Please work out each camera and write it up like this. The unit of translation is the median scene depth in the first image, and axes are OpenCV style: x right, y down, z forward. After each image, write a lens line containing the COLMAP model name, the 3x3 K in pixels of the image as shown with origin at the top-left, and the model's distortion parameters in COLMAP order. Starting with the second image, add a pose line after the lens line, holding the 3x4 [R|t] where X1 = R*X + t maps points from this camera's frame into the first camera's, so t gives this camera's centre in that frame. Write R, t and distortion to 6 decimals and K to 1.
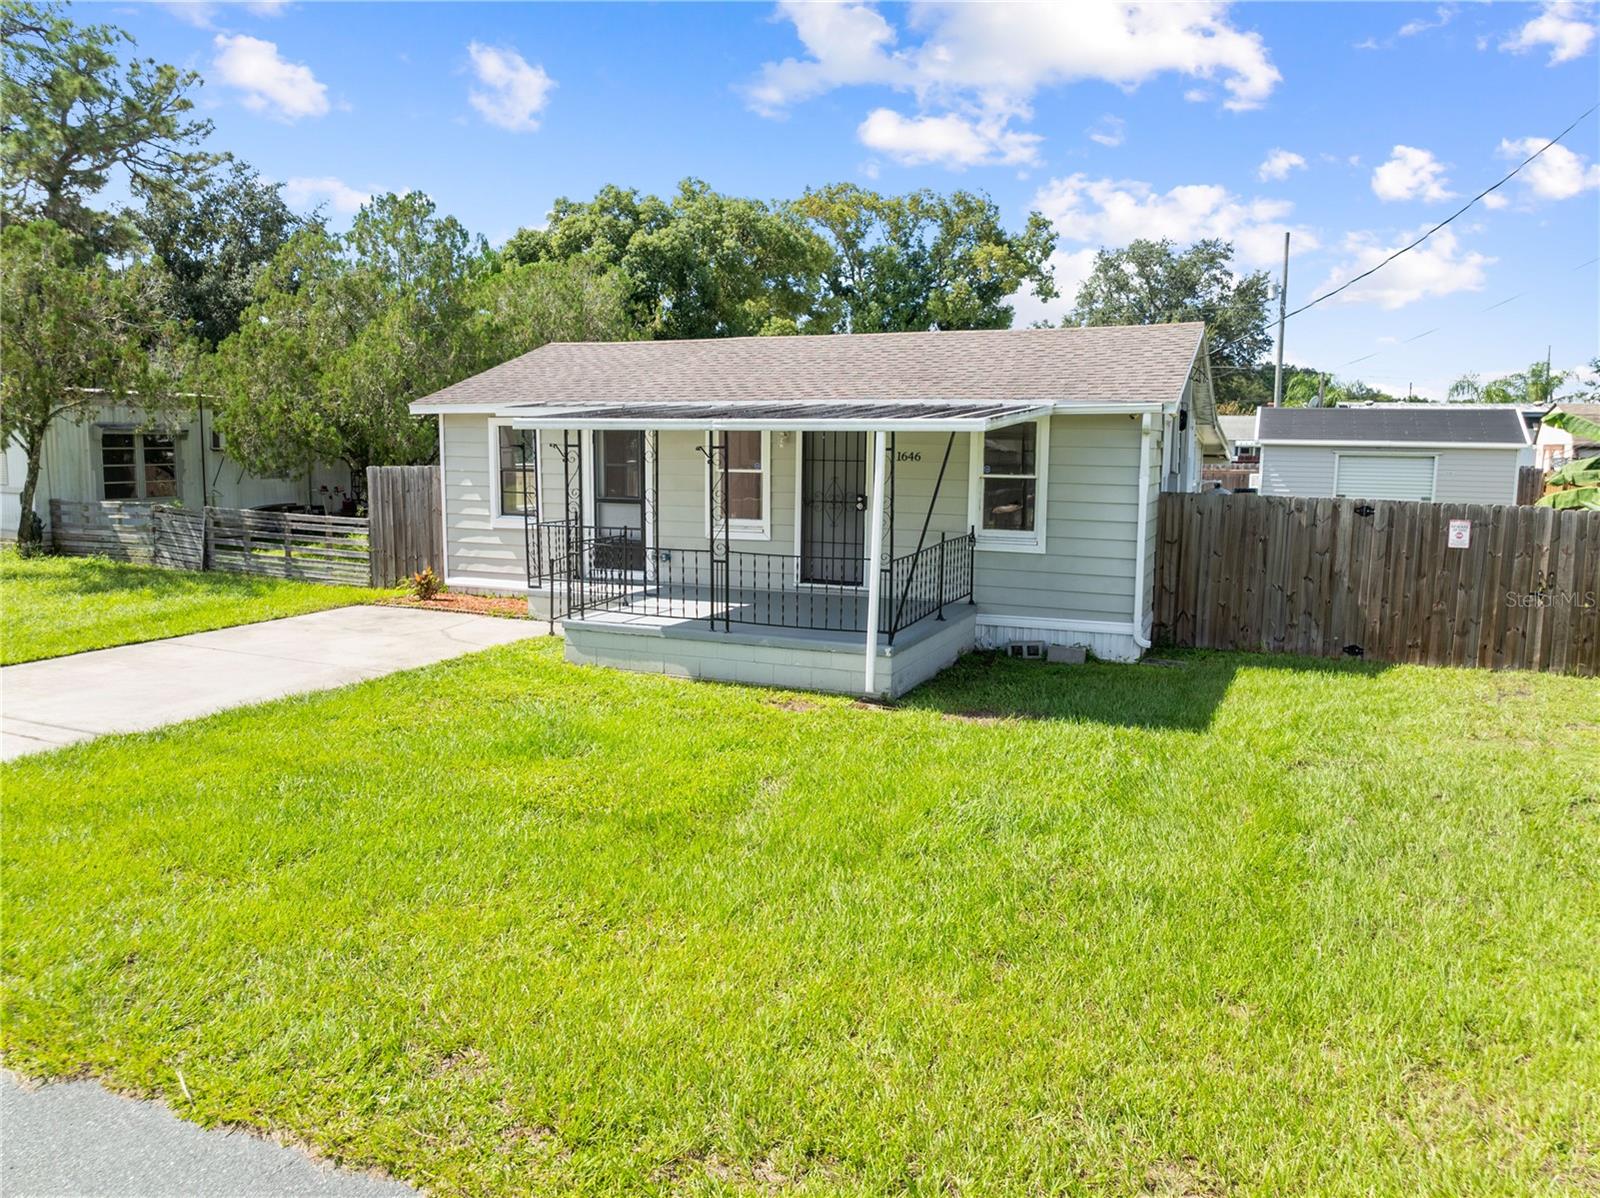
lens RADIAL K [[1127.2, 0, 802.6], [0, 1127.2, 602.1], [0, 0, 1]] dist [-0.034333, 0.002396]
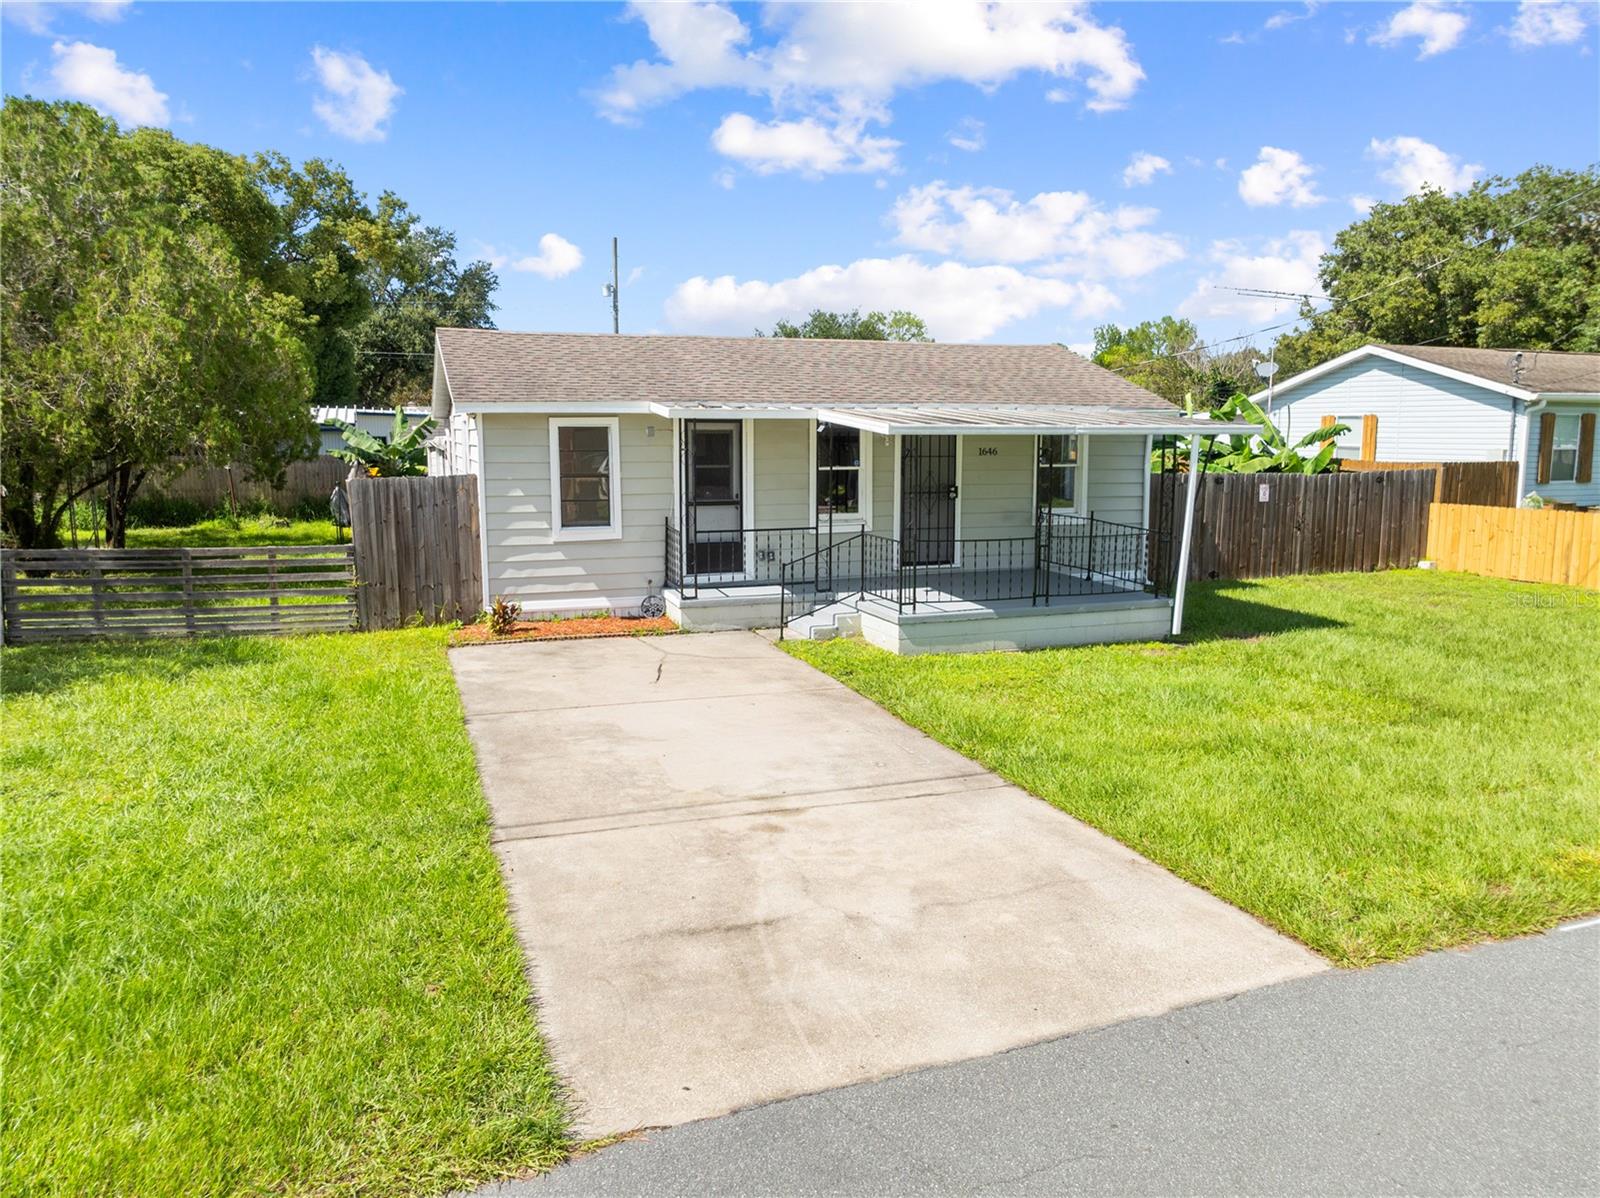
lens RADIAL K [[1127.2, 0, 804.2], [0, 1127.2, 594.2], [0, 0, 1]] dist [-0.034333, 0.002396]
pose [[0.728222, -0.108974, 0.676622, -0.812425], [0.102985, 0.993467, 0.049165, -0.053610], [-0.677560, 0.033879, 0.734687, 0.239117]]
